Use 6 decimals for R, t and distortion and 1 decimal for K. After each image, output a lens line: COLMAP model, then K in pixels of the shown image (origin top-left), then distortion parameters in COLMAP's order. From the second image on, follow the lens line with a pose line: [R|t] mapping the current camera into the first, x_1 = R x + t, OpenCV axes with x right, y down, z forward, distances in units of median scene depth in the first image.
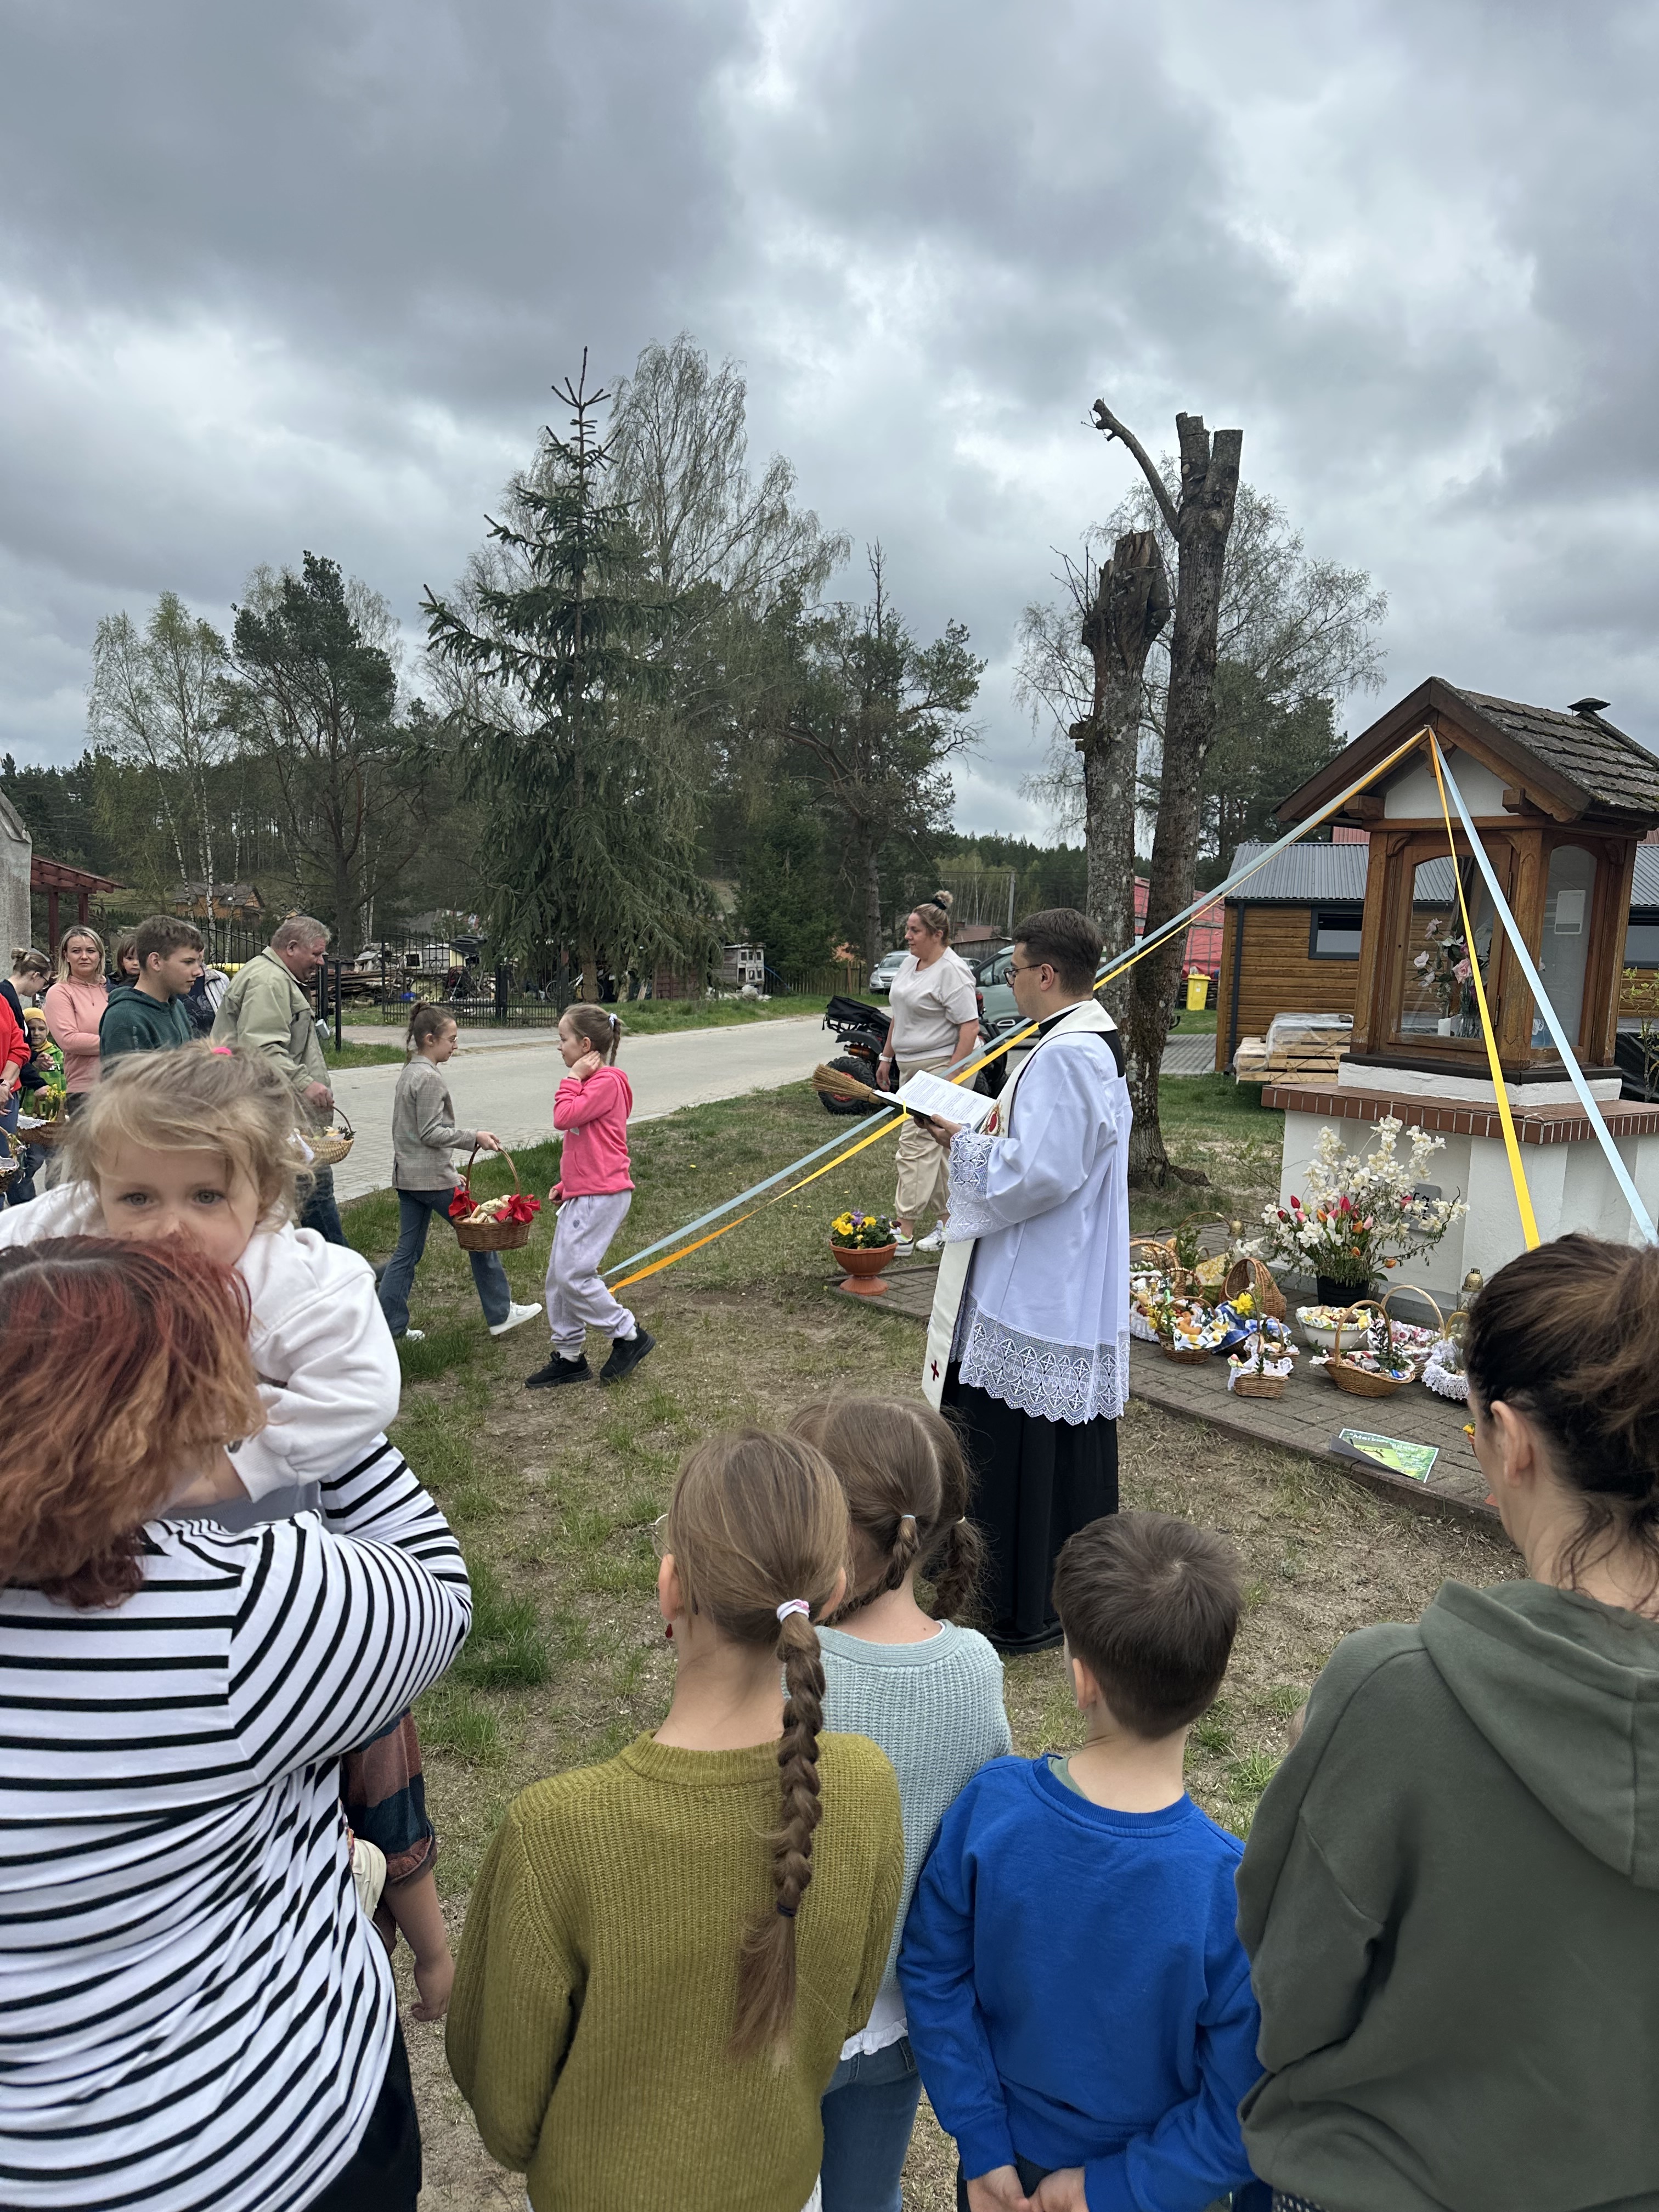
lens RADIAL K [[1542.1, 0, 837.6], [0, 1542.1, 1113.2], [0, 0, 1]] dist [0.114562, -0.174044]
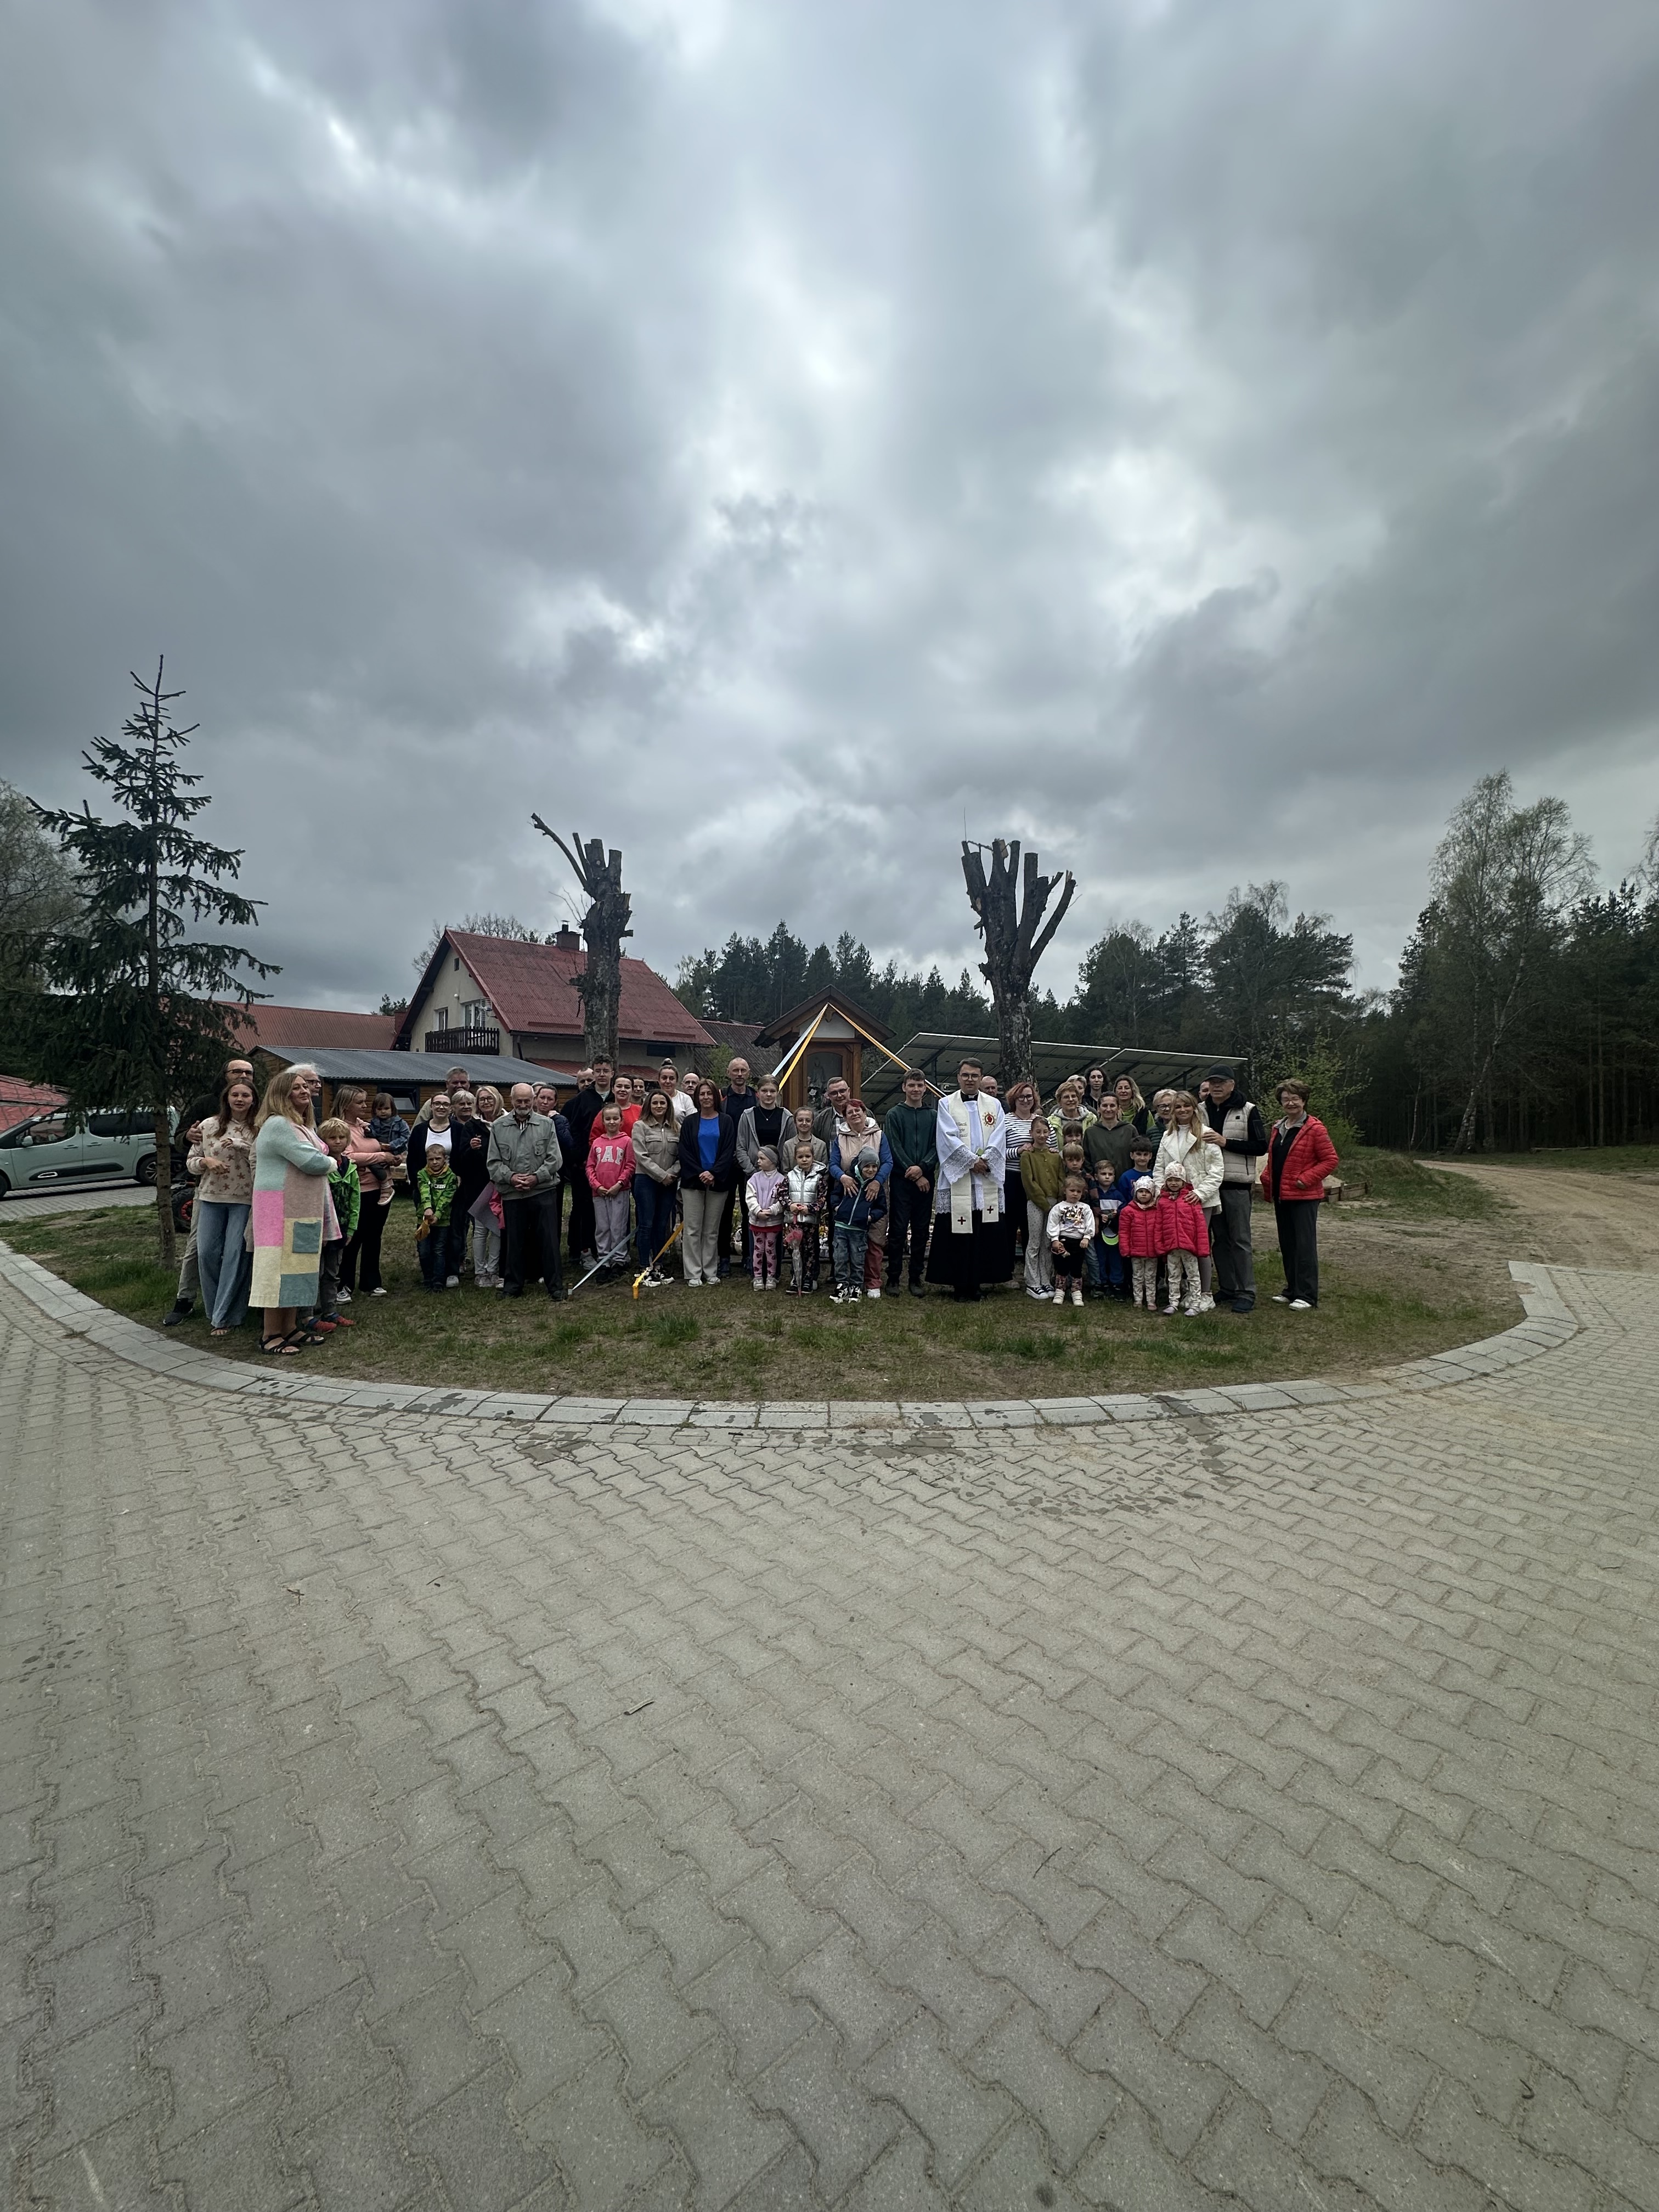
lens RADIAL K [[881.5, 0, 832.1], [0, 881.5, 1106.1], [0, 0, 1]] dist [-0.001022, 0.000102]
pose [[0.452403, -0.019175, 0.891607, -0.146911], [0.125091, 0.991249, -0.042154, -0.002041], [-0.882997, 0.130603, 0.450843, 0.055273]]
